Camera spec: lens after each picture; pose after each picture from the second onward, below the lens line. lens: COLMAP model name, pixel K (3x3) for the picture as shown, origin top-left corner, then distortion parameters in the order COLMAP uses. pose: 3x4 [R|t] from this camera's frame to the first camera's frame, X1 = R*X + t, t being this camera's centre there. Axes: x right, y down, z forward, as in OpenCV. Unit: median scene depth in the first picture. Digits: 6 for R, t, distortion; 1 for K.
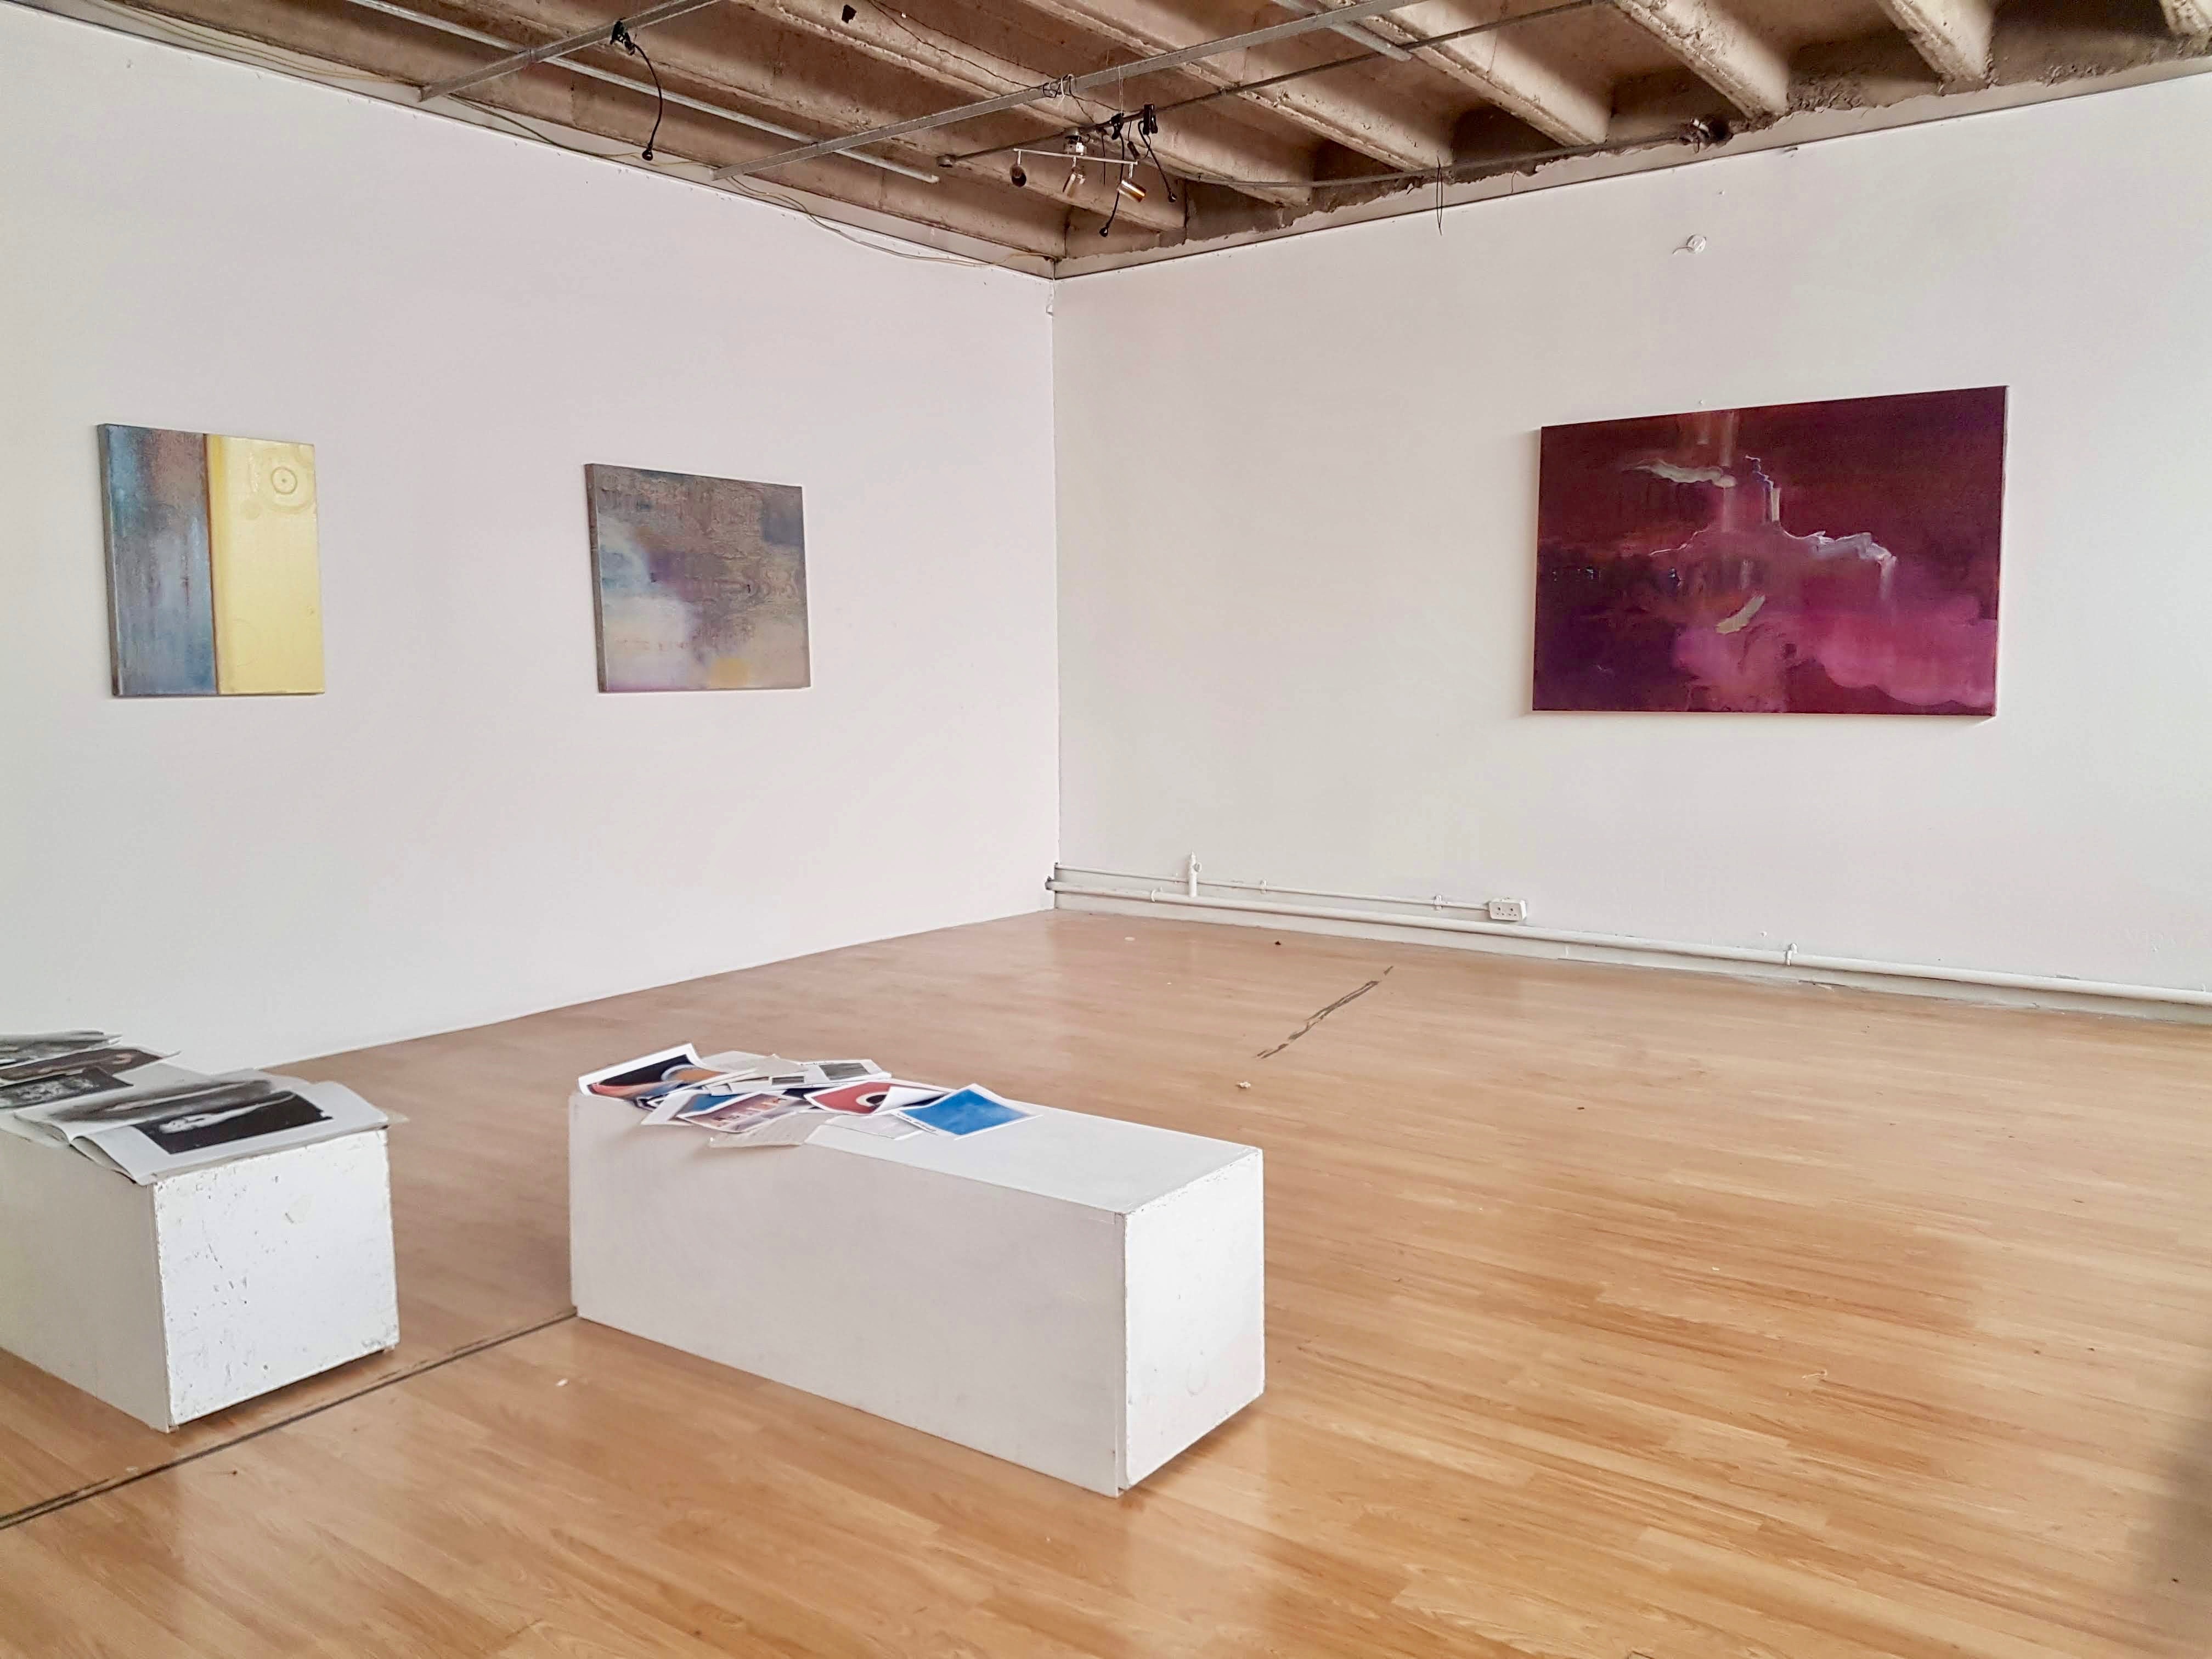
lens RADIAL K [[1667.4, 0, 1090.3], [0, 1667.4, 825.8], [0, 0, 1]] dist [0.040169, -0.039104]
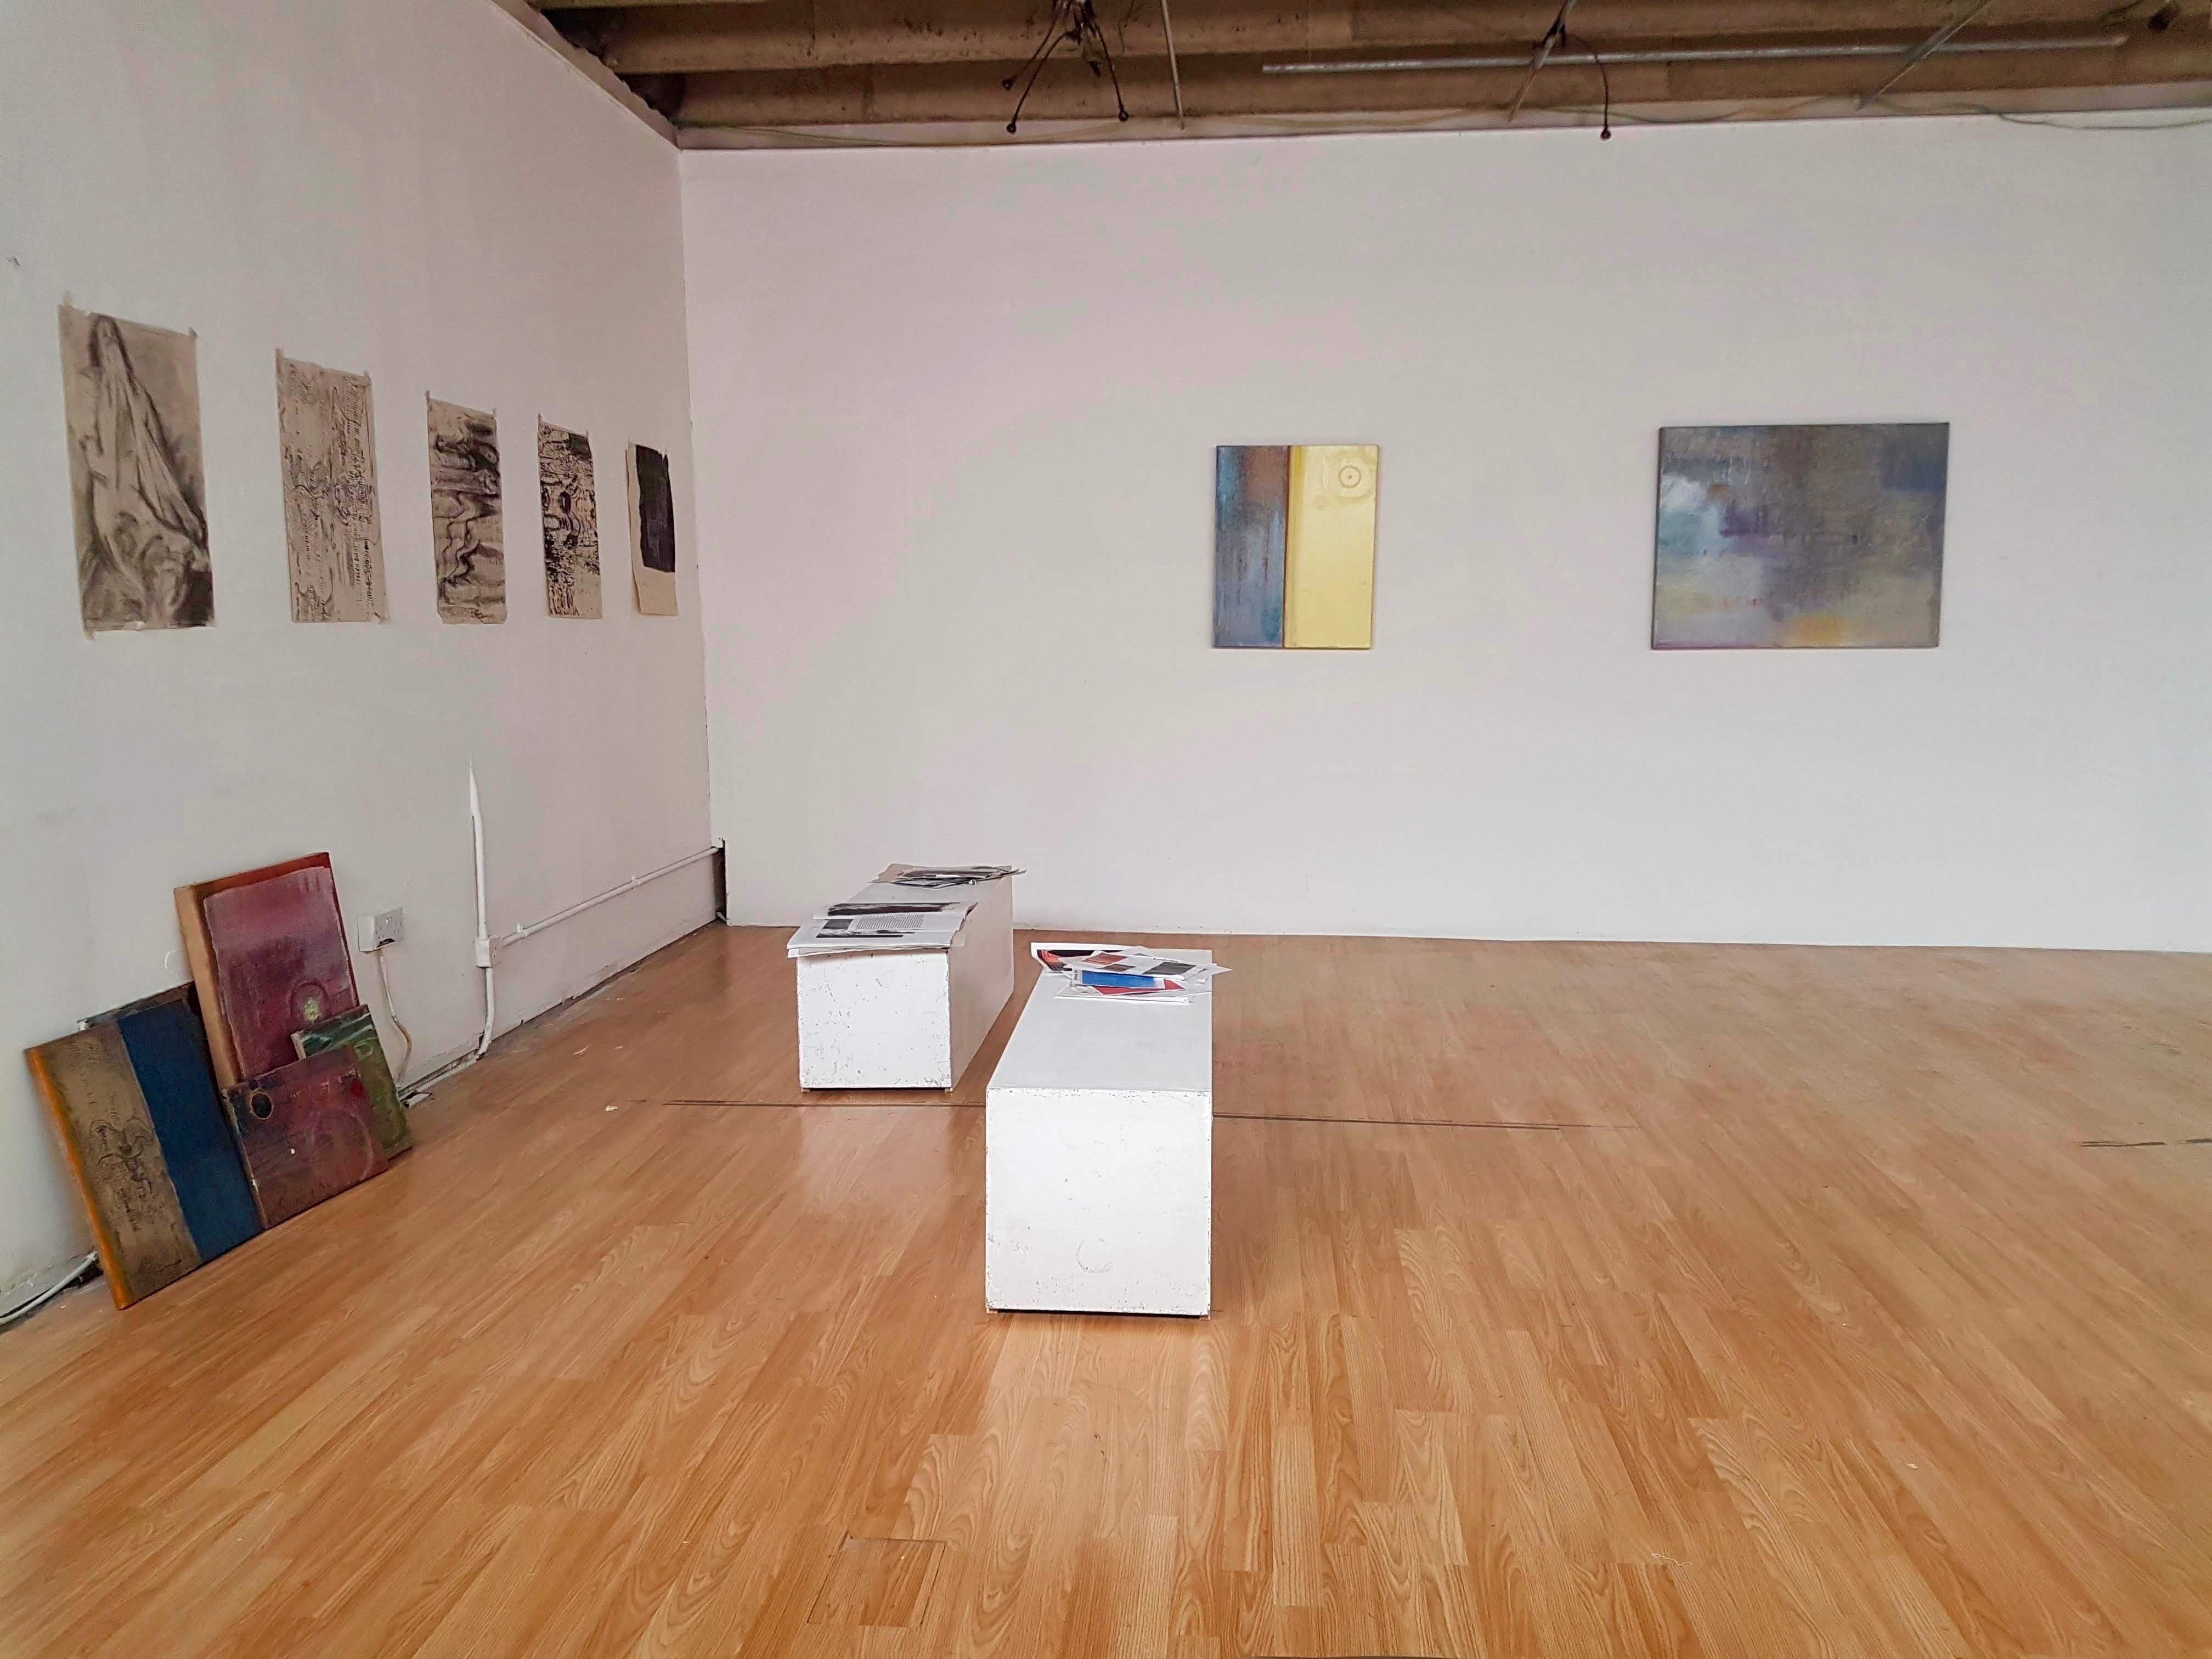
lens RADIAL K [[1667.4, 0, 1111.9], [0, 1667.4, 822.6], [0, 0, 1]] dist [0.040169, -0.039104]
pose [[0.514869, 0.102698, -0.851095, 0.539183], [-0.081228, 0.994176, 0.070824, -0.023875], [0.853412, 0.032667, 0.520213, 0.220354]]
